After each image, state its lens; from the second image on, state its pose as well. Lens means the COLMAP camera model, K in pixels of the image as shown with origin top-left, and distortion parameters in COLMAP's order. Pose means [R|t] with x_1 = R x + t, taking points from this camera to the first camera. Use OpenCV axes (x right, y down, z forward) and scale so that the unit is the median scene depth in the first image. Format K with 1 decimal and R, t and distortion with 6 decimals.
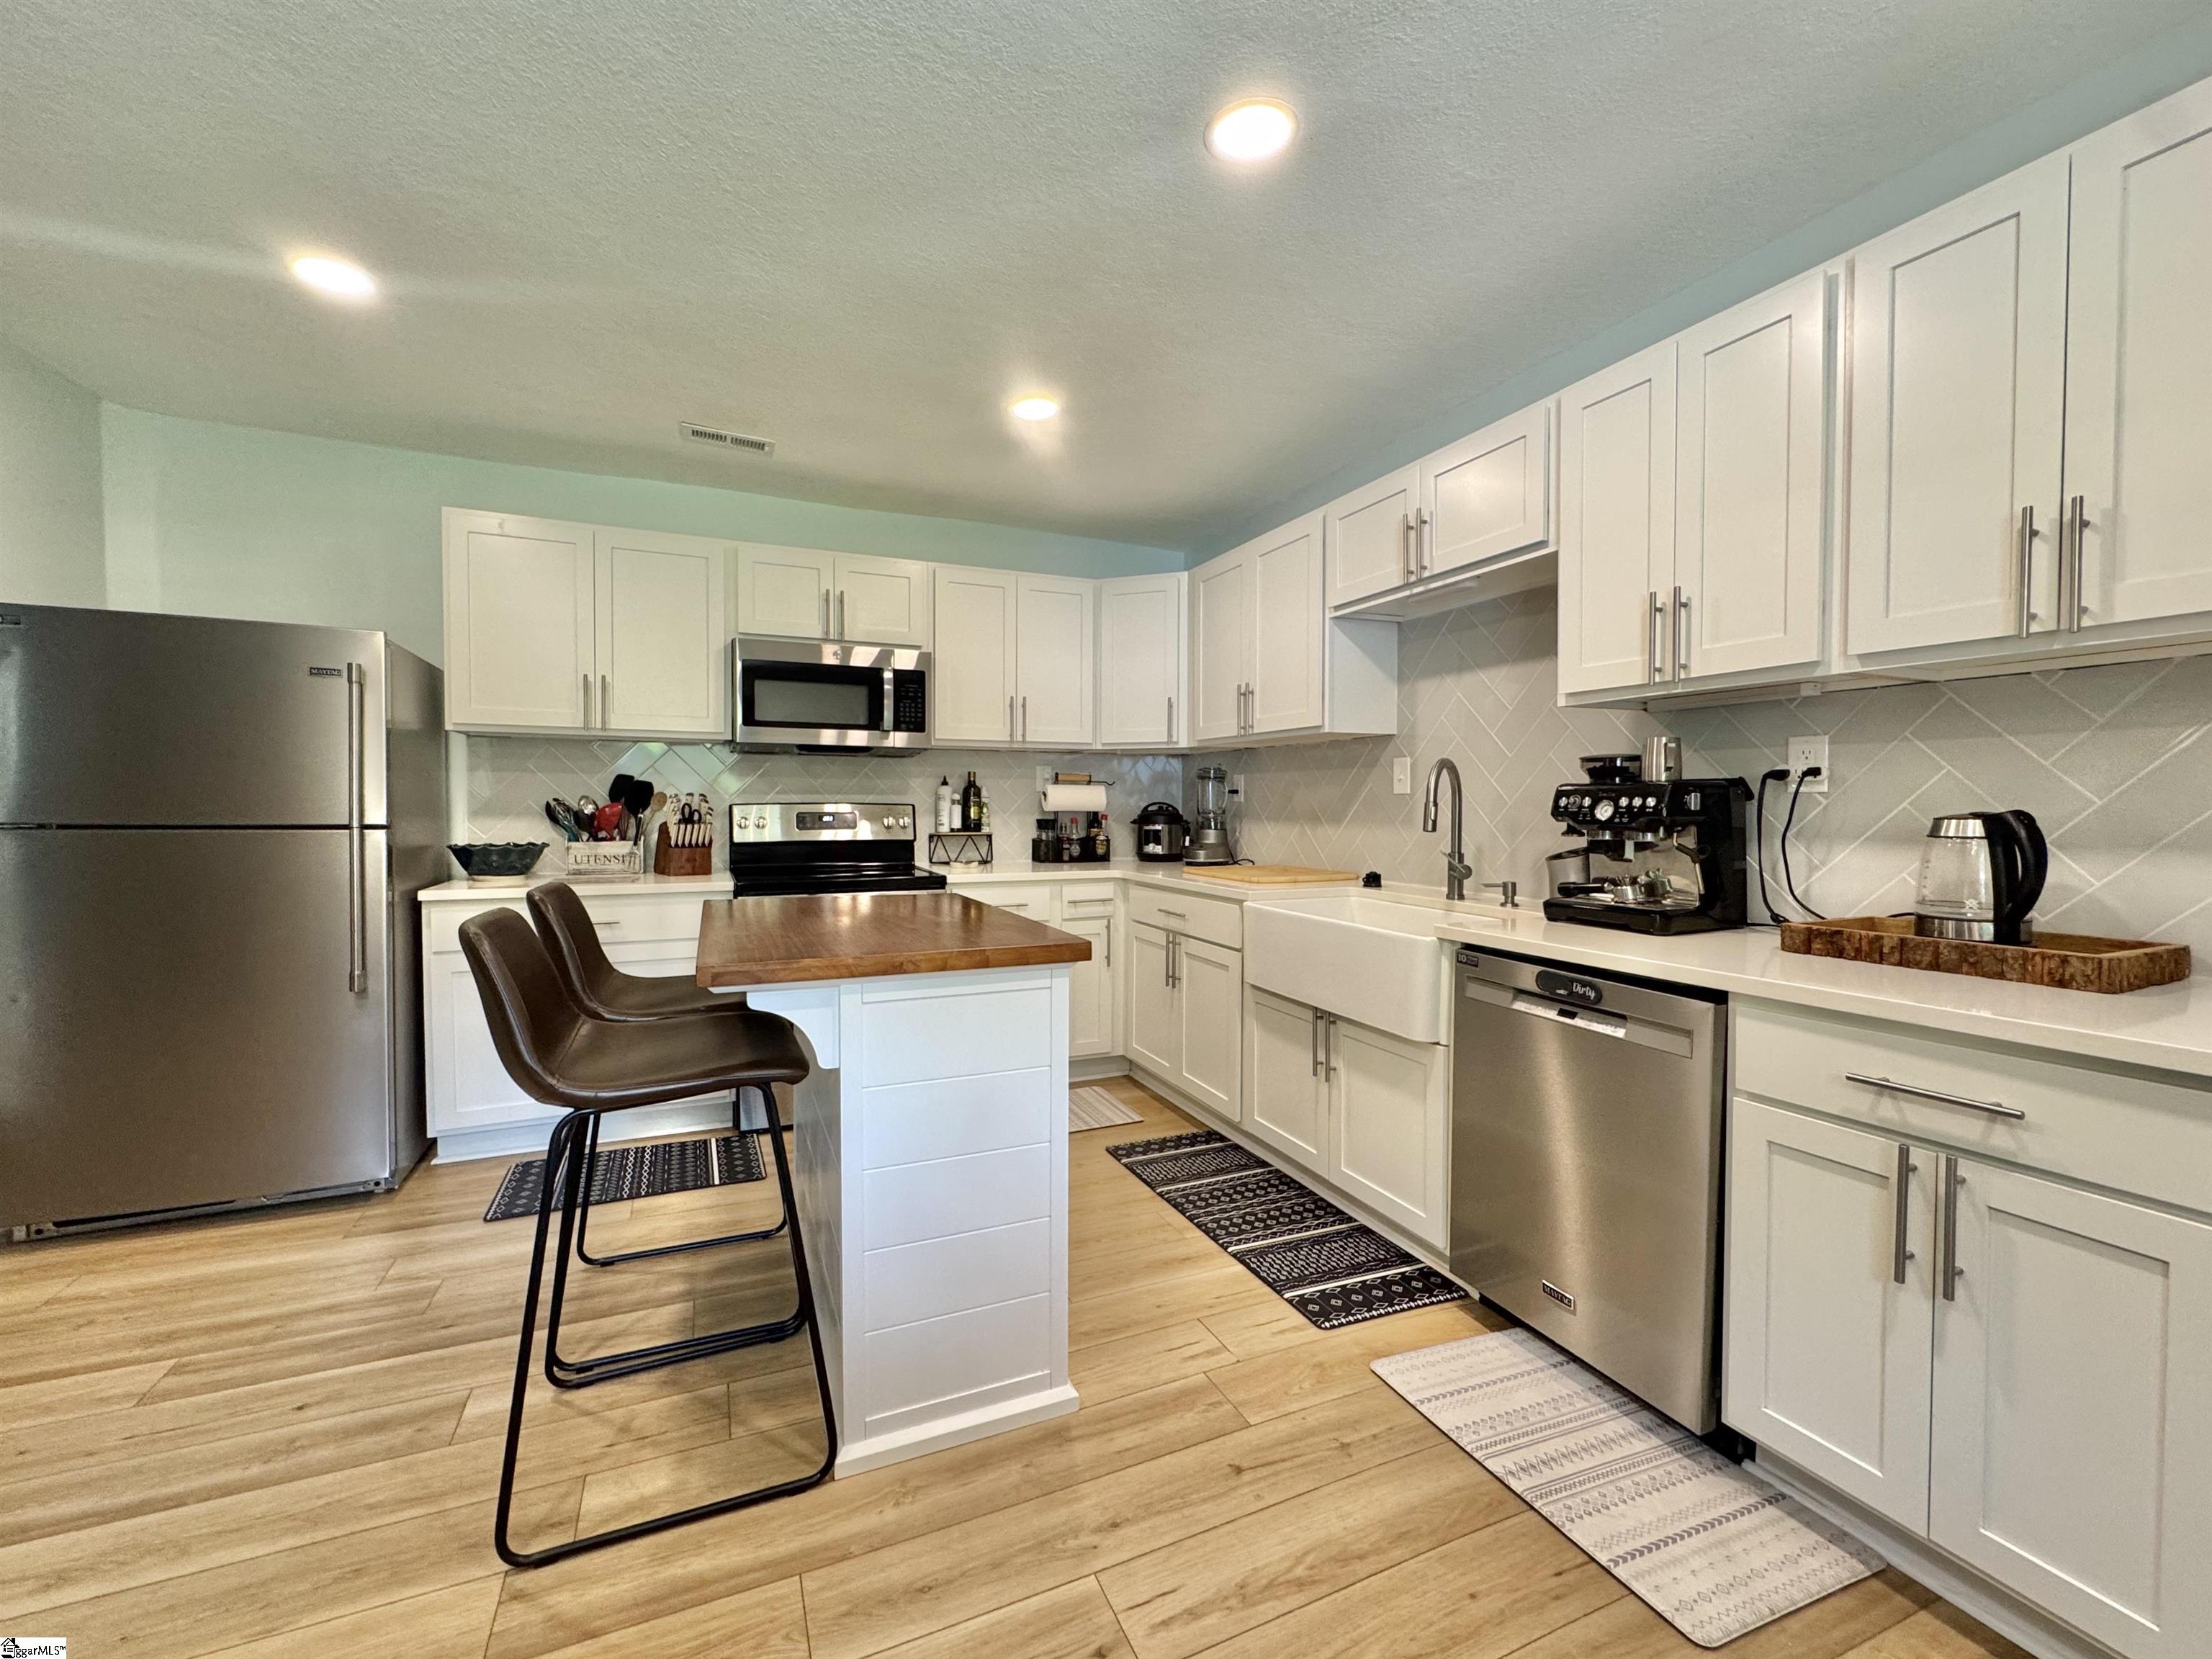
lens RADIAL K [[893.5, 0, 1127.7], [0, 893.5, 845.4], [0, 0, 1]] dist [-0.009876, 0.001391]
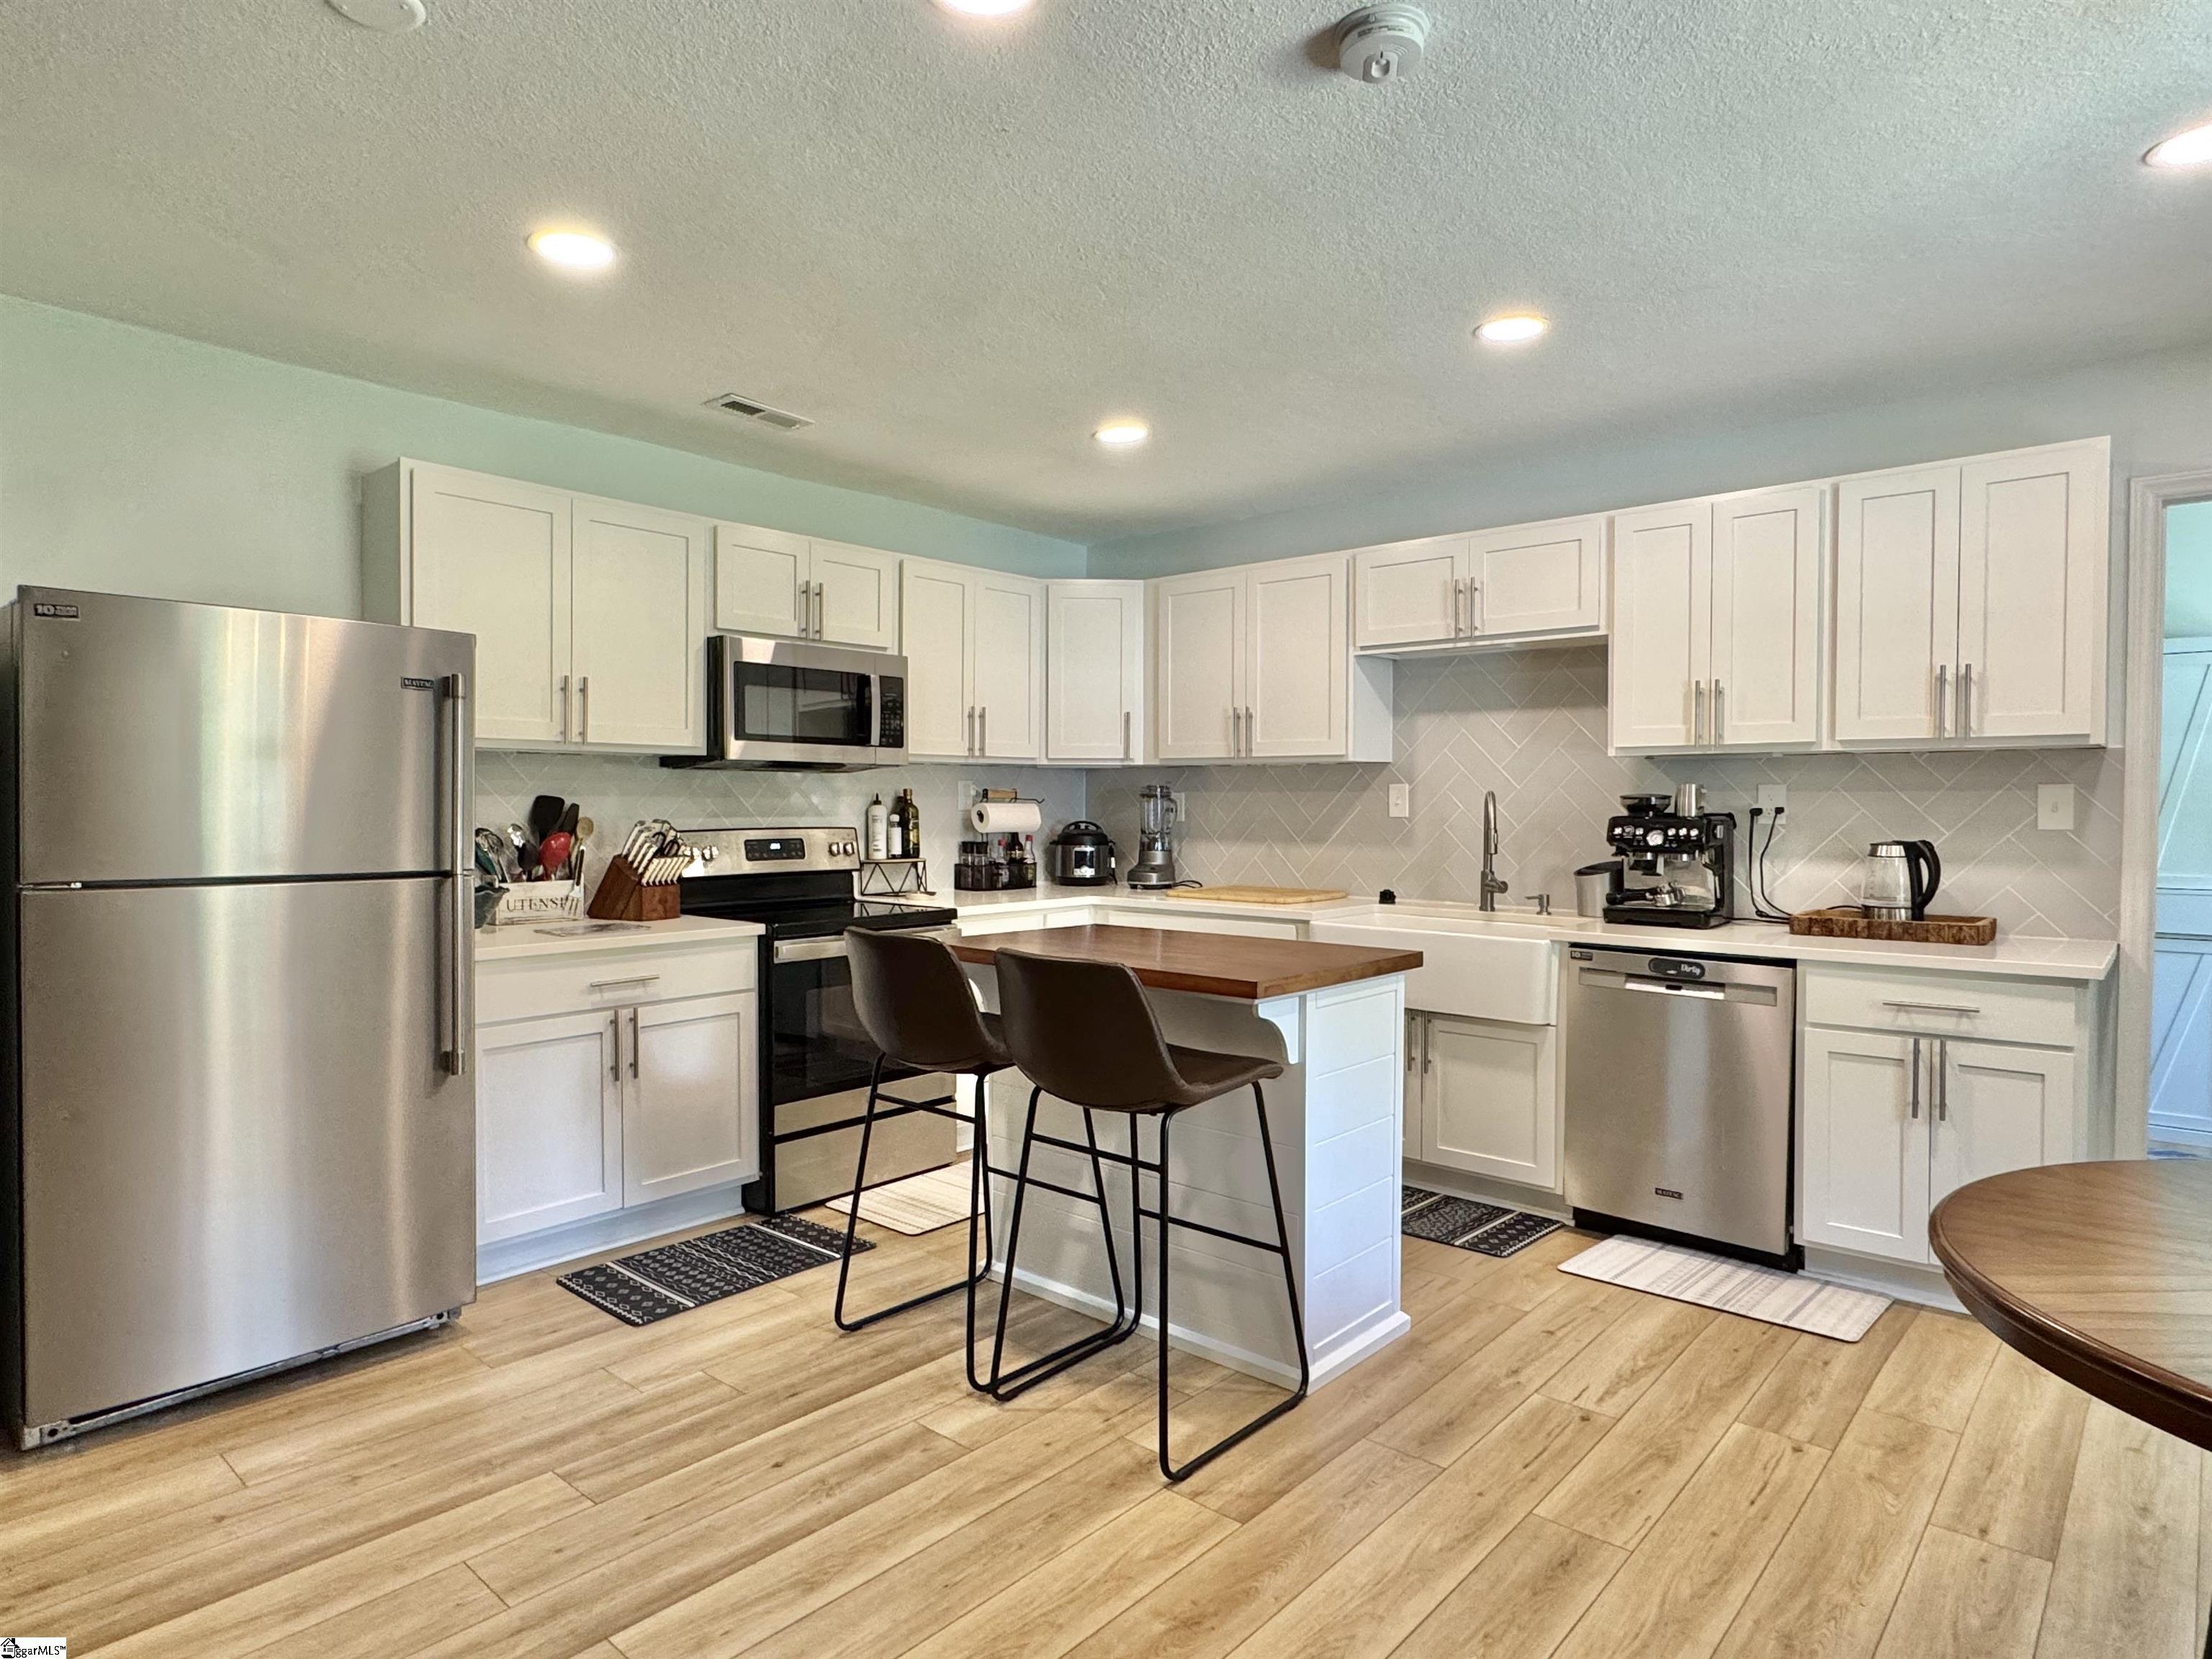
lens RADIAL K [[1257.4, 0, 1126.9], [0, 1257.4, 831.4], [0, 0, 1]] dist [-0.008949, 0.003853]
pose [[0.910889, -0.011958, 0.412478, -0.983175], [0.019247, 0.999723, -0.013521, -0.040313], [-0.412202, 0.020256, 0.910867, -0.390188]]
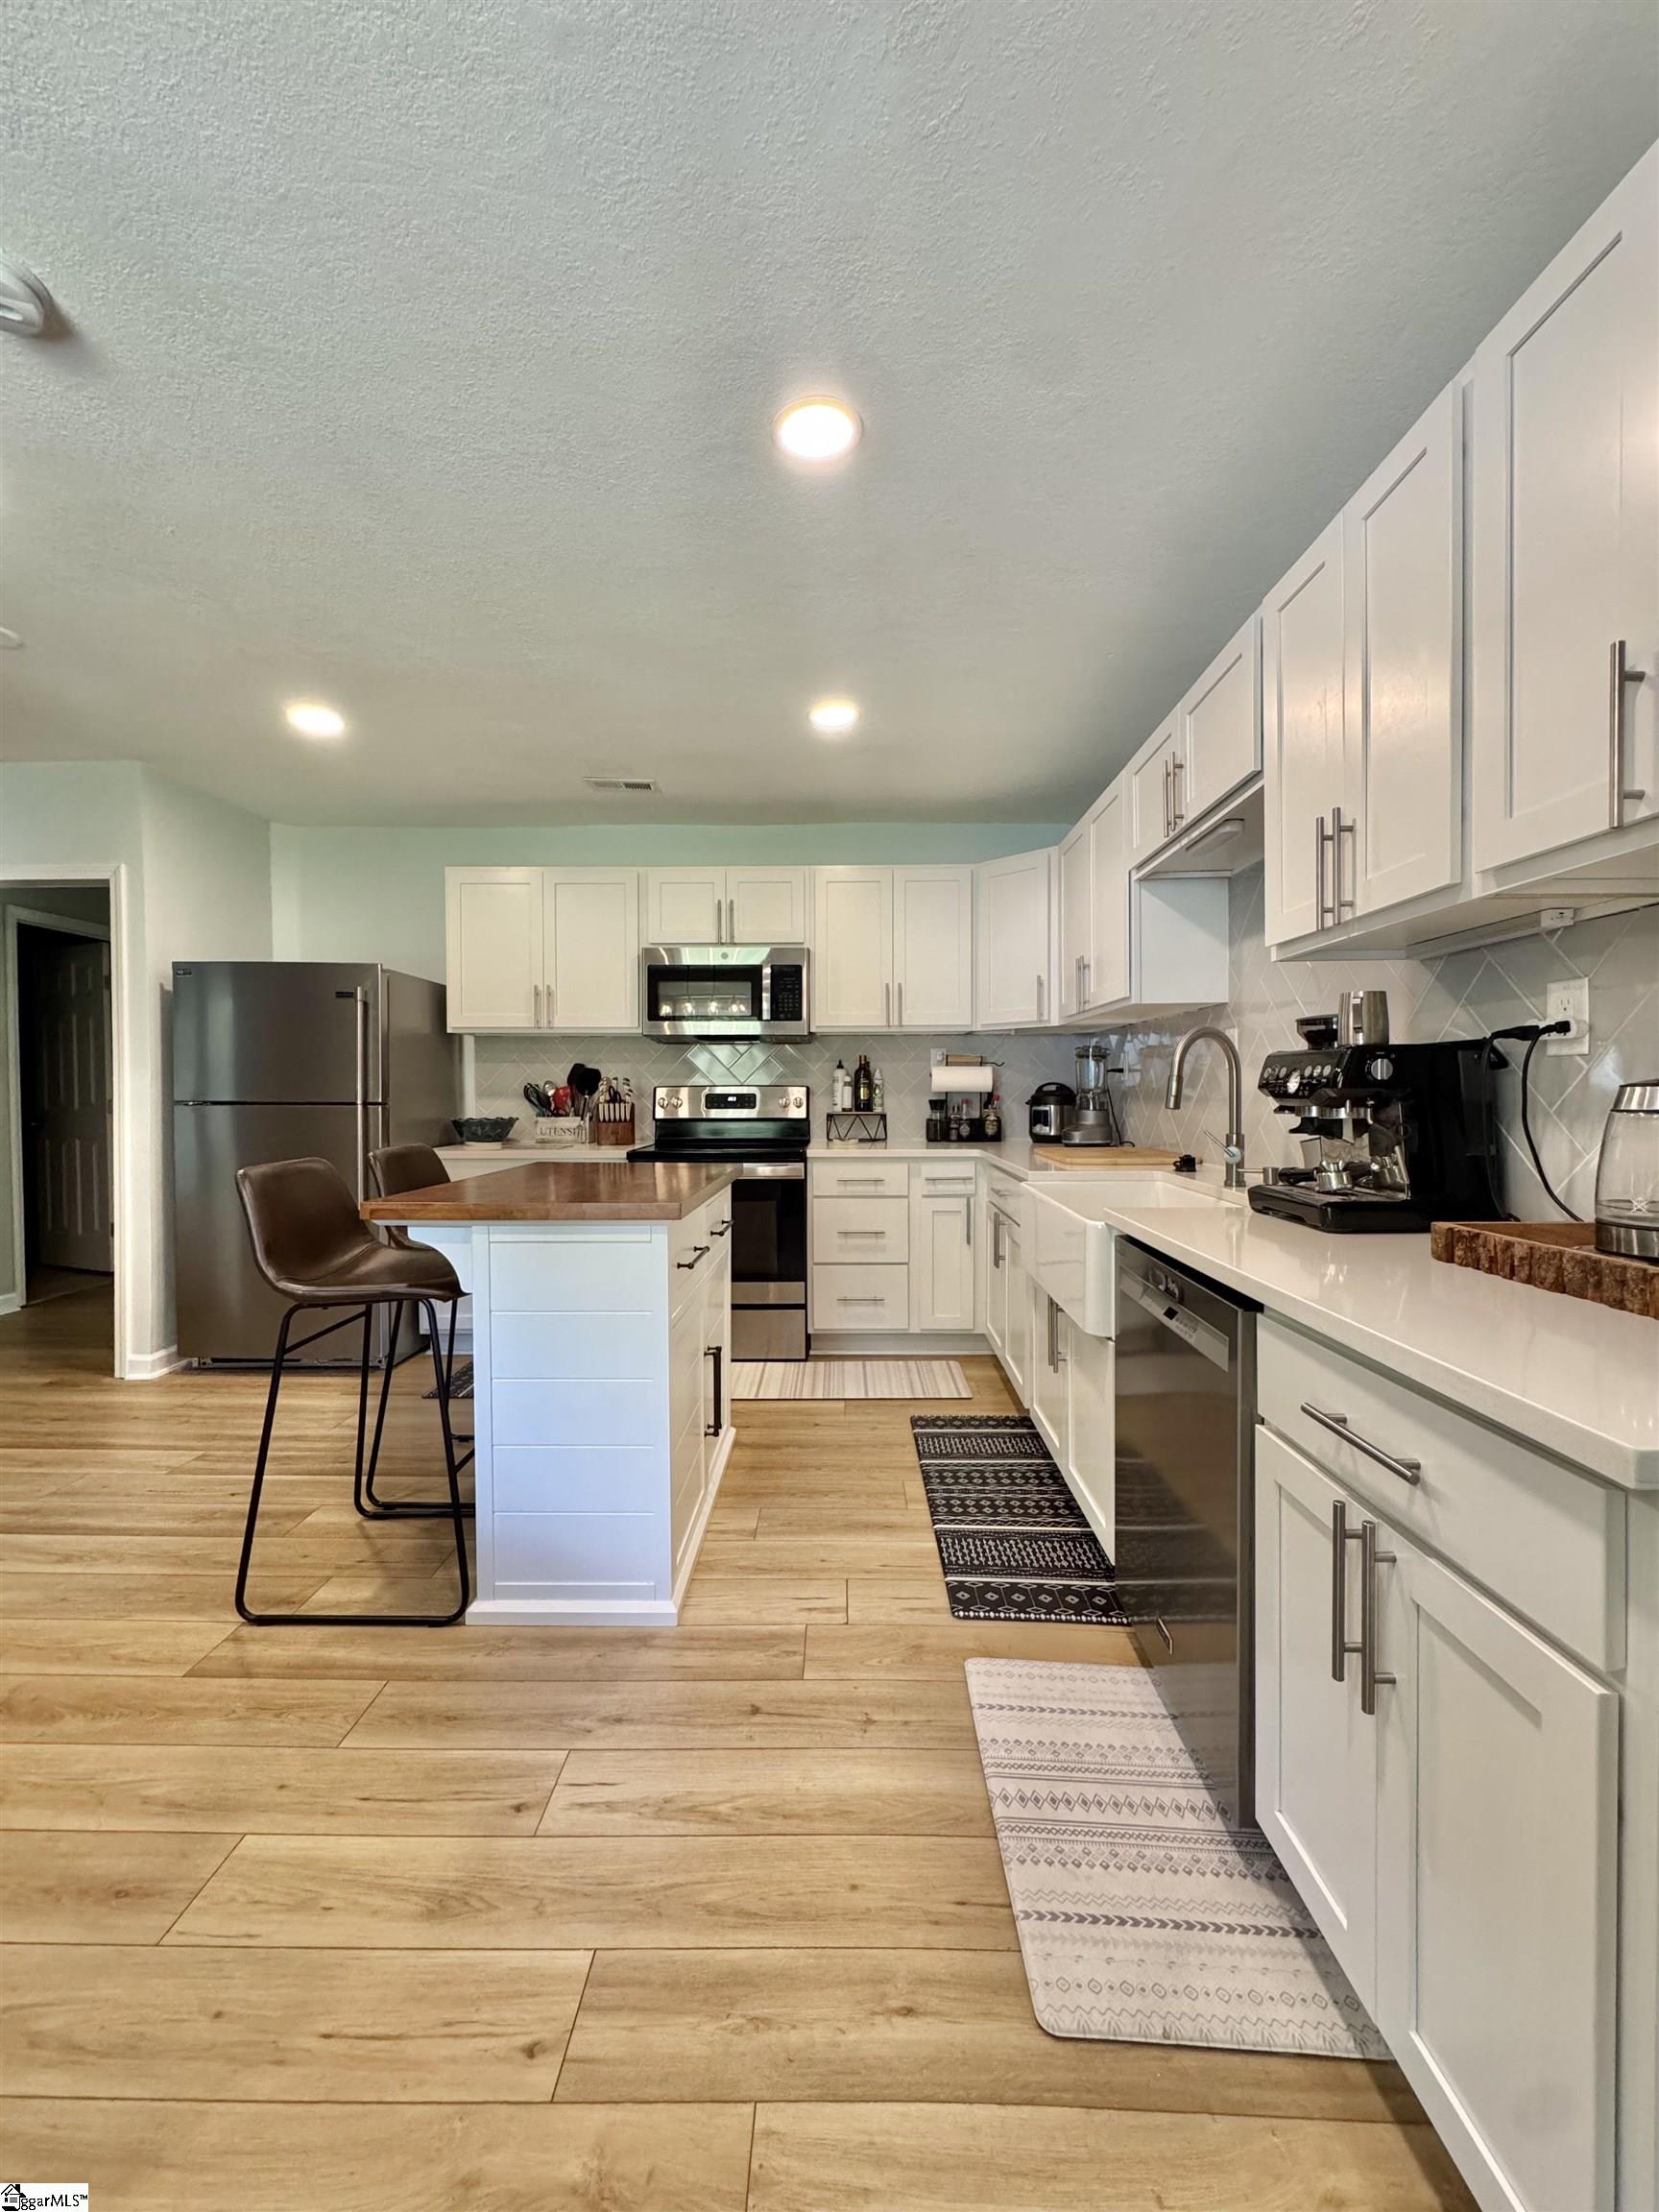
lens RADIAL K [[893.5, 0, 841.4], [0, 893.5, 1107.3], [0, 0, 1]] dist [-0.009876, 0.001391]
pose [[0.905124, 0.001169, -0.425145, 0.521657], [-0.011574, 0.999693, -0.021891, 0.008456], [0.424989, 0.024734, 0.904860, 0.060816]]
